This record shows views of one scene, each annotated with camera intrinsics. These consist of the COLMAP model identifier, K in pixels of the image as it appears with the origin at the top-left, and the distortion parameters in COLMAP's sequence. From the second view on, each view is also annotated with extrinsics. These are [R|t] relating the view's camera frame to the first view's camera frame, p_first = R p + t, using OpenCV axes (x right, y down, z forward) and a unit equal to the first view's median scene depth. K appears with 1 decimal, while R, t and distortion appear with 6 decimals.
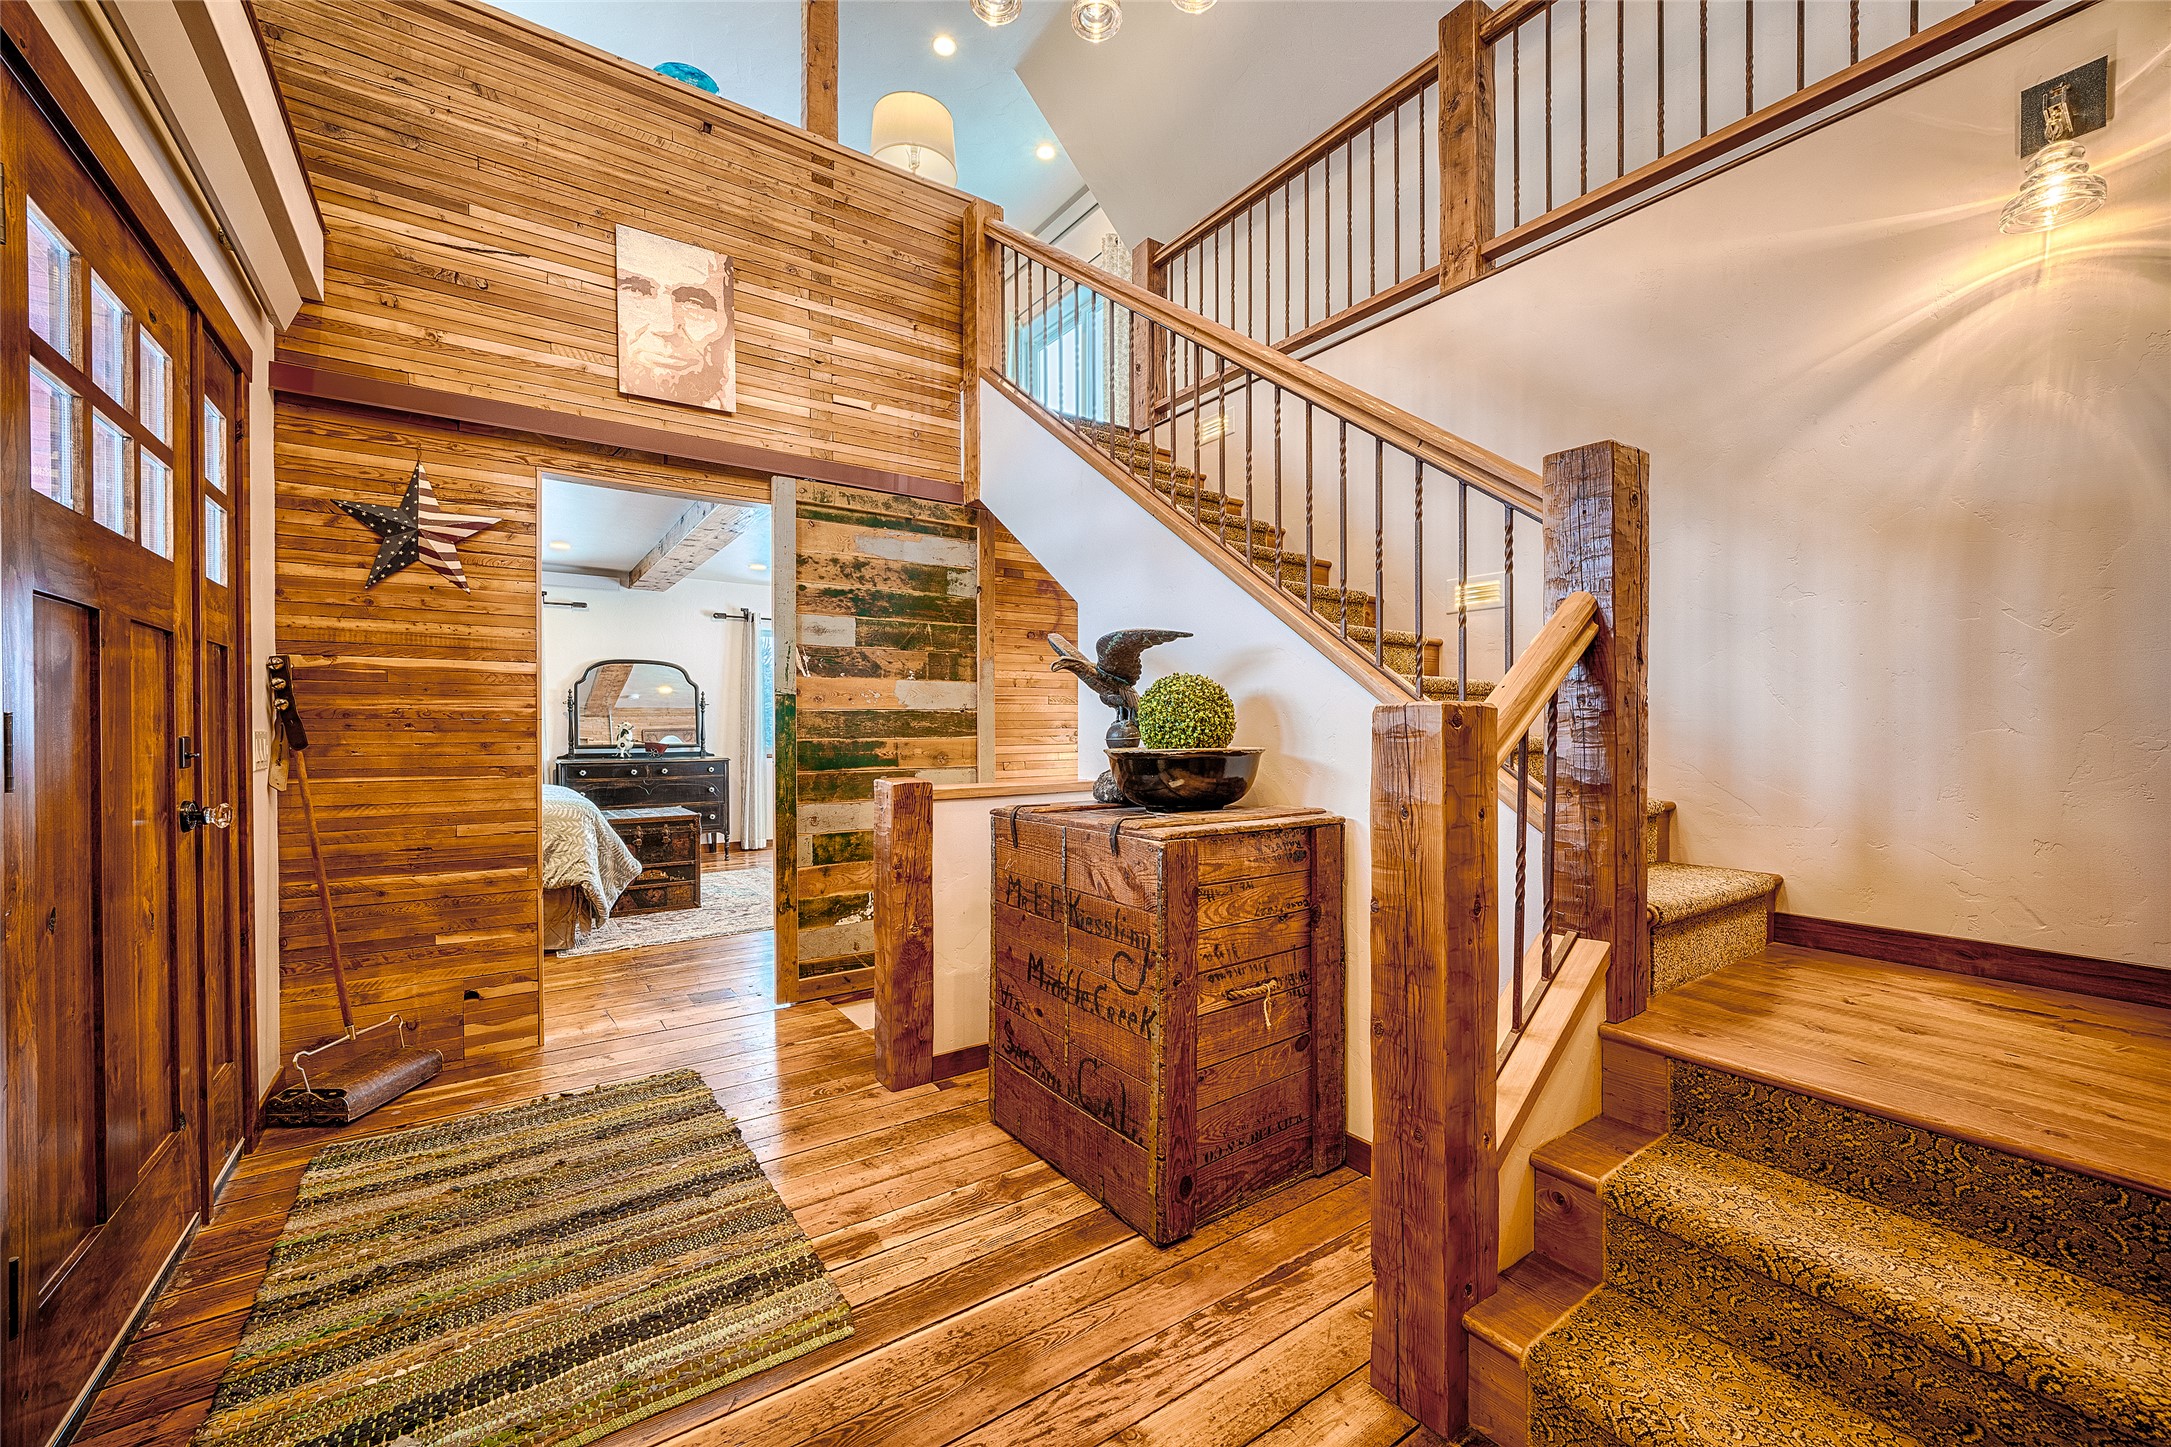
lens RADIAL K [[878.5, 0, 1091.2], [0, 878.5, 726.9], [0, 0, 1]] dist [-0.014101, 0.000217]
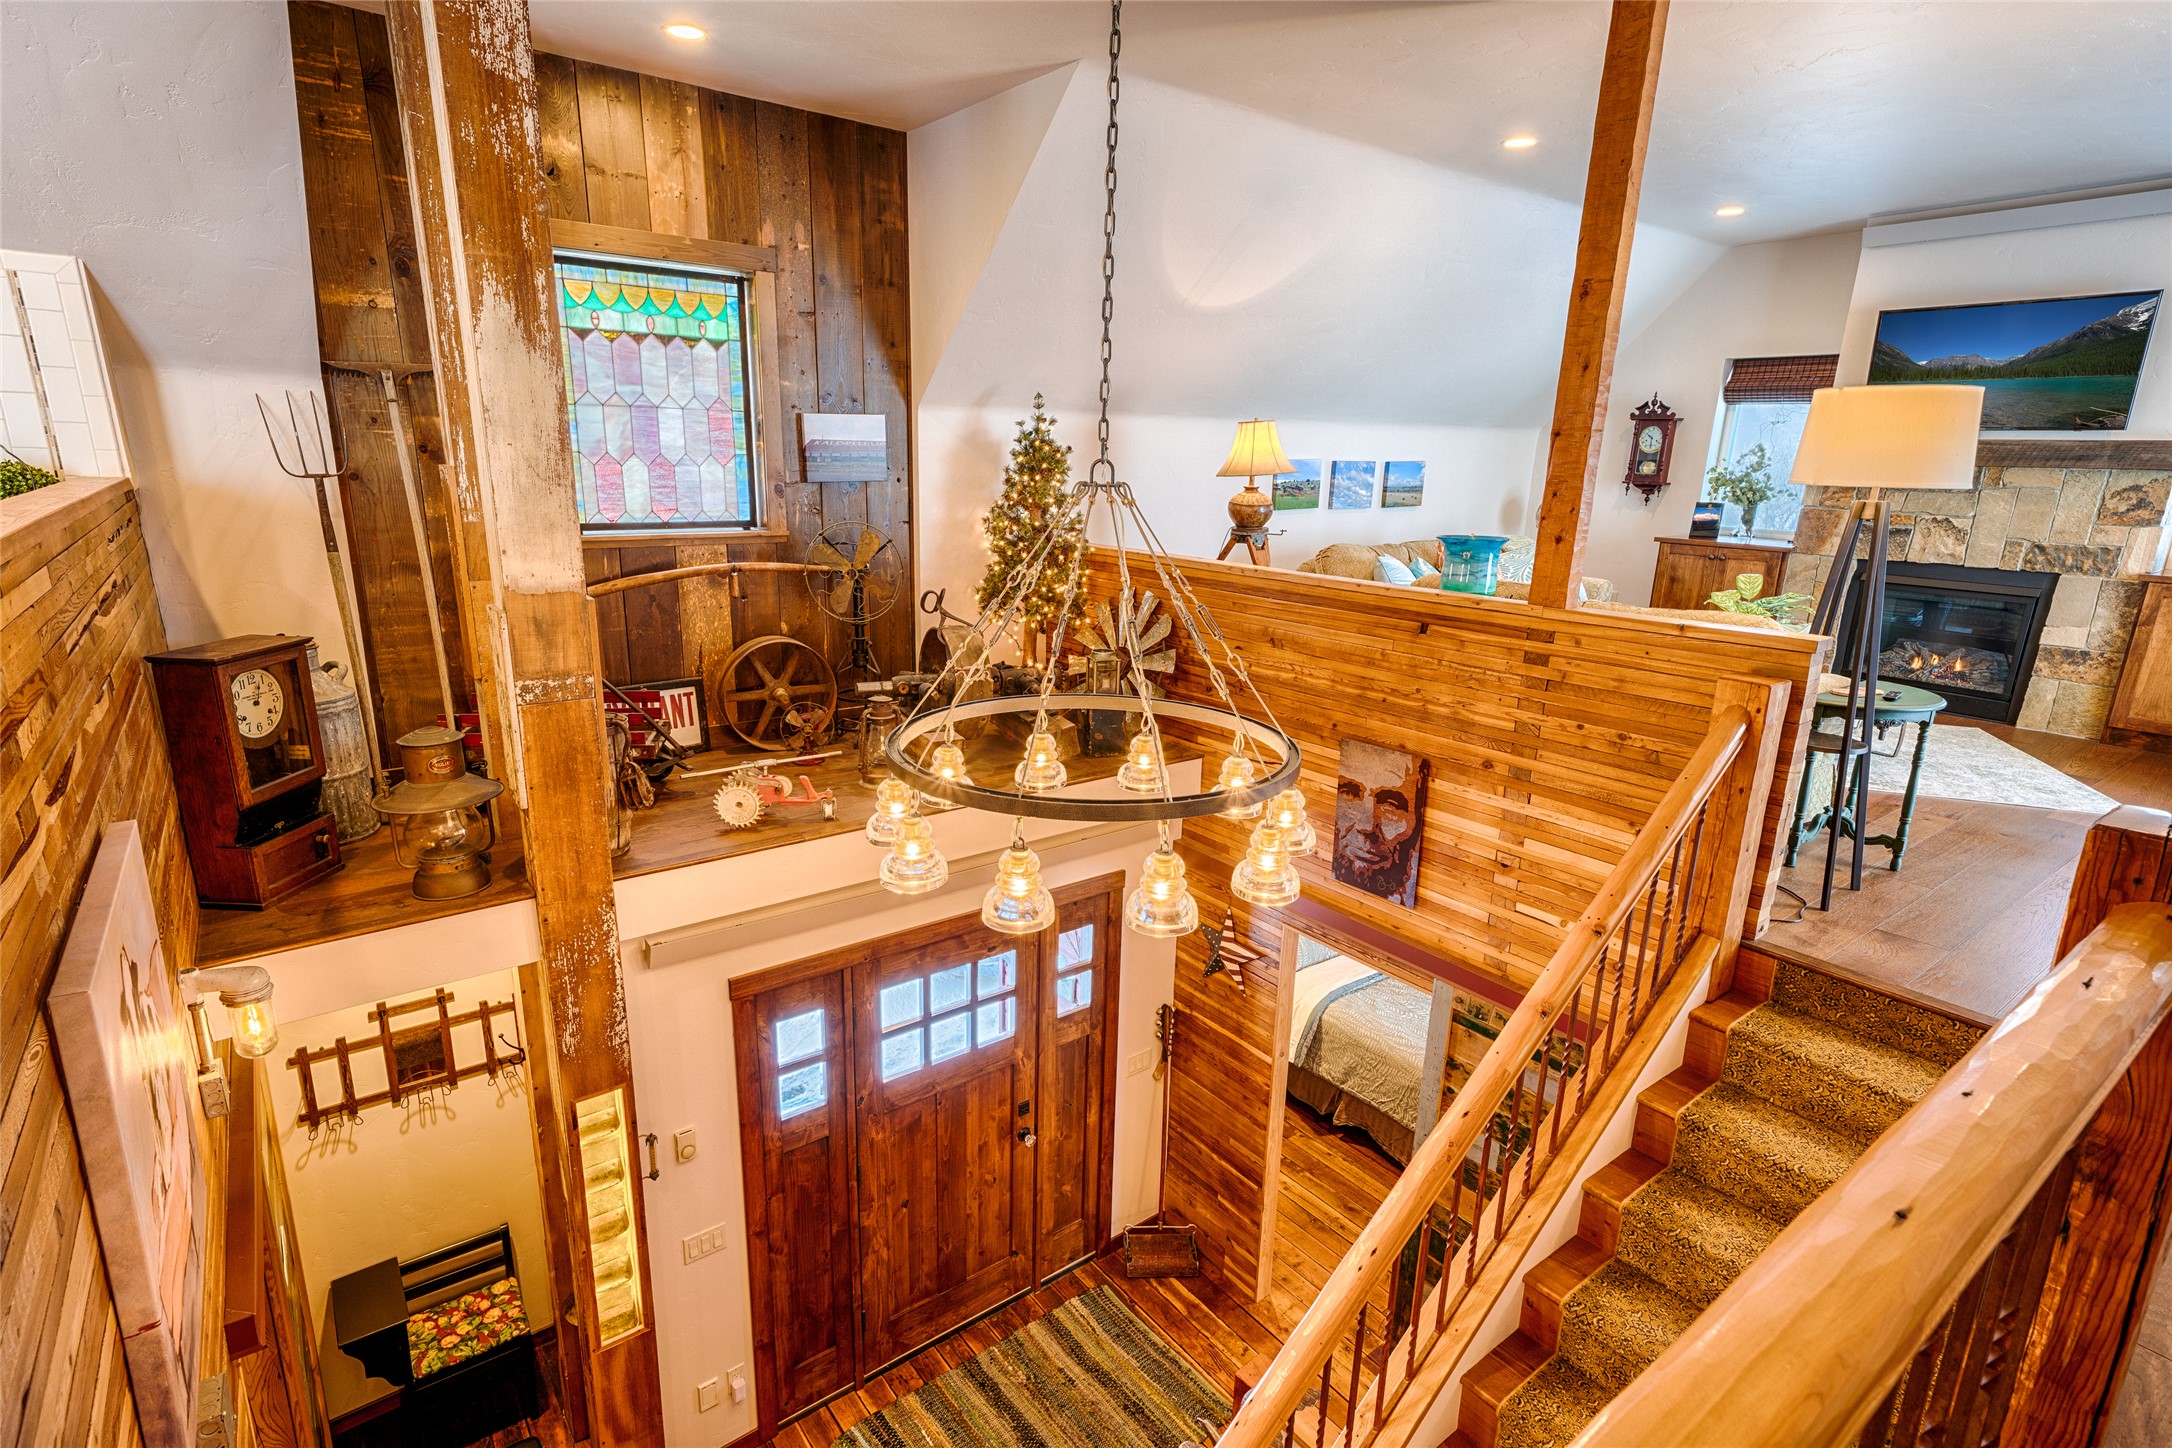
lens RADIAL K [[1063.1, 0, 1081.8], [0, 1063.1, 728.1], [0, 0, 1]] dist [0.019635, 0.001127]
pose [[0.043307, 0.251971, -0.966765, 0.736082], [-0.024613, 0.967649, 0.251098, -0.883290], [0.998759, 0.012921, 0.048108, 0.567636]]
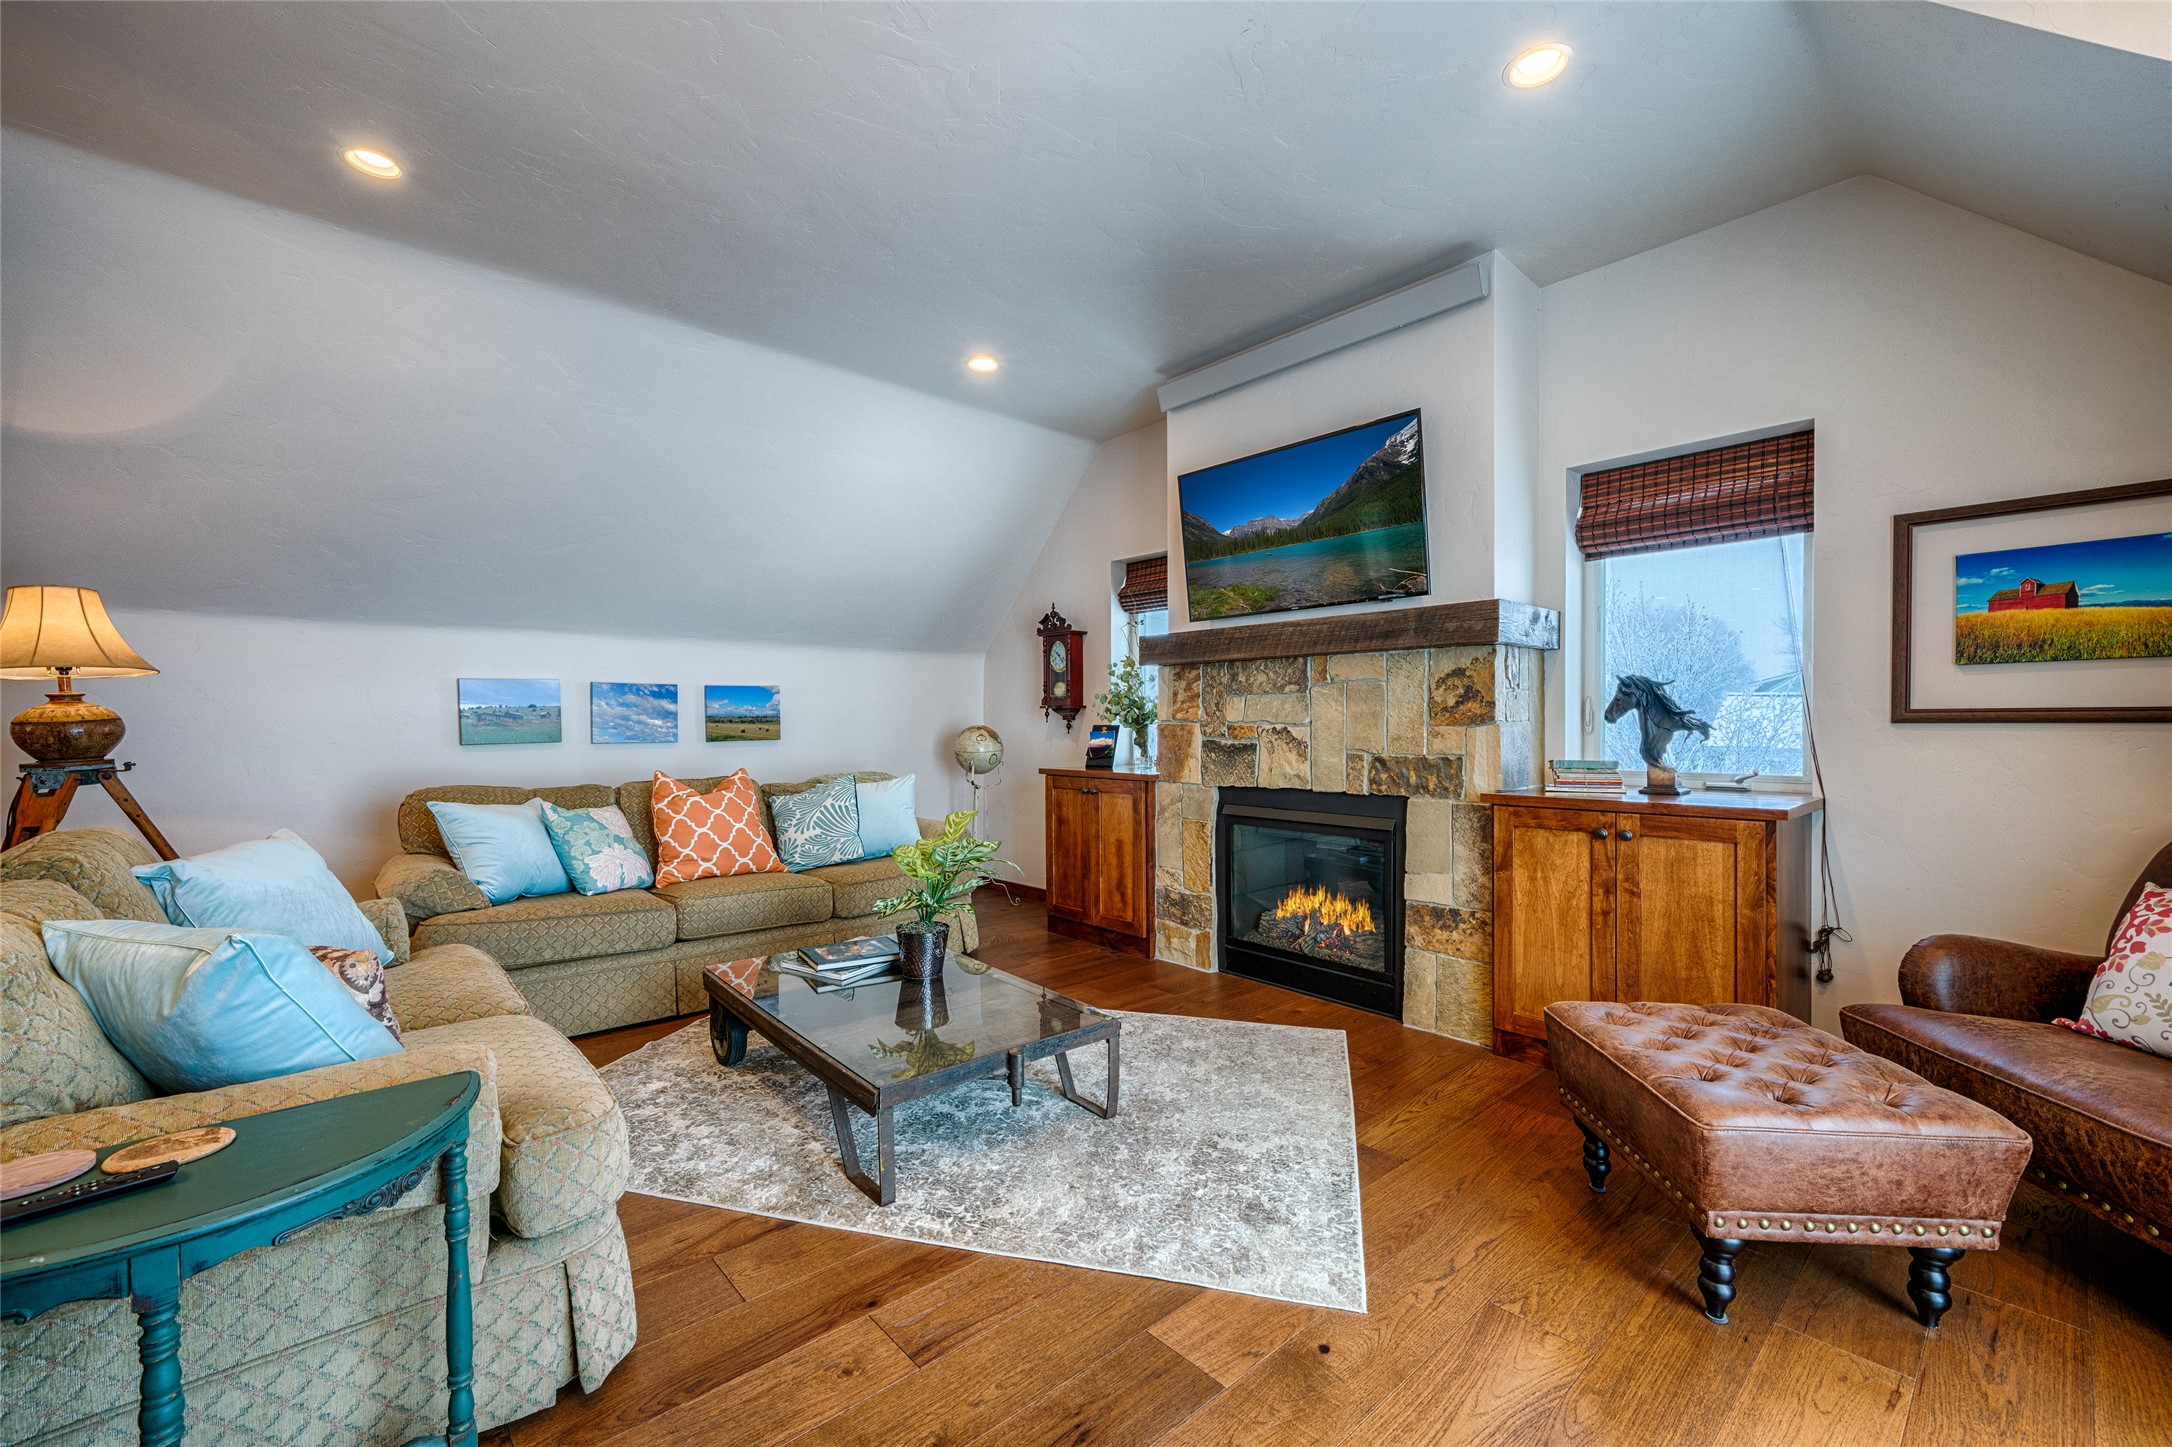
lens RADIAL K [[878.9, 0, 1081.0], [0, 878.9, 729.8], [0, 0, 1]] dist [-0.014101, 0.000217]
pose [[0.128365, -0.002409, -0.991724, 0.401400], [0.004562, 0.999988, -0.001839, -0.846204], [0.991716, -0.004289, 0.128375, 1.086676]]
